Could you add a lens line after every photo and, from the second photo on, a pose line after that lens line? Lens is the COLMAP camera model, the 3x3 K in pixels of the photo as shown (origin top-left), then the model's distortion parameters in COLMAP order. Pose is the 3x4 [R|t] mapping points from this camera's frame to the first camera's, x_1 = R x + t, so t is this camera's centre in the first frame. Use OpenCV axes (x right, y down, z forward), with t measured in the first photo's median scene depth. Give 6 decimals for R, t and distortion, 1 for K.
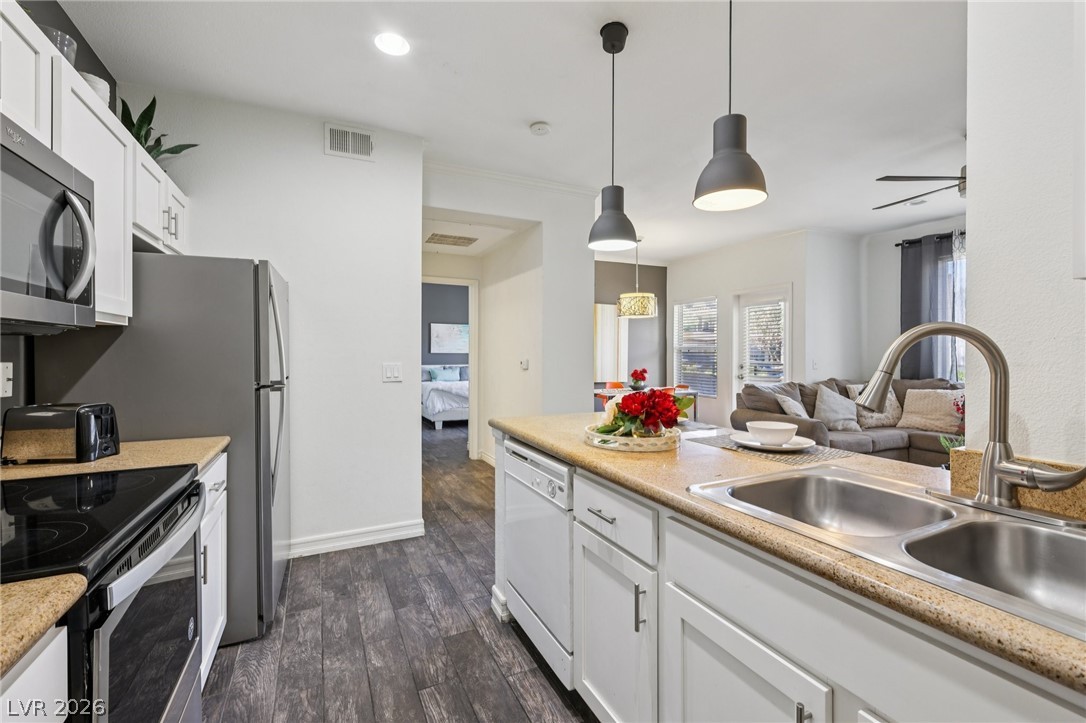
lens RADIAL K [[469.7, 0, 543.0], [0, 469.7, 355.6], [0, 0, 1]] dist [0.000554, 0.000178]
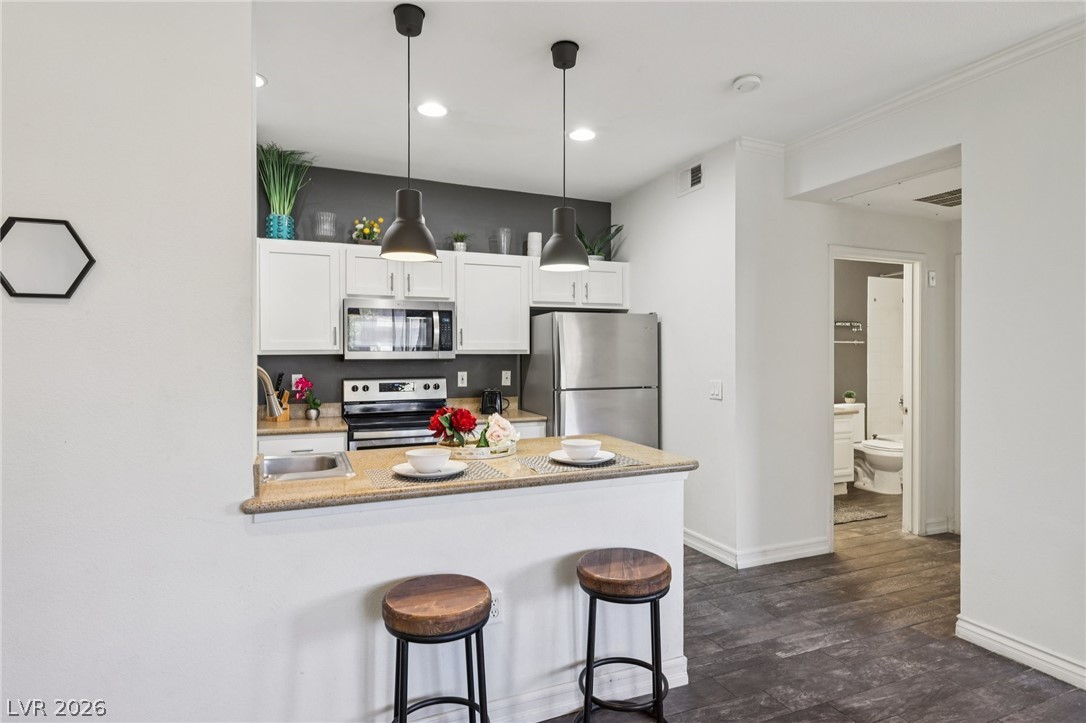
lens RADIAL K [[582.2, 0, 541.9], [0, 582.2, 356.5], [0, 0, 1]] dist [0.002198, -0.000461]
pose [[-0.051718, 0.003562, -0.998655, 0.956187], [-0.006139, 0.999974, 0.003885, -0.037701], [0.998643, 0.006332, -0.051695, 0.714430]]
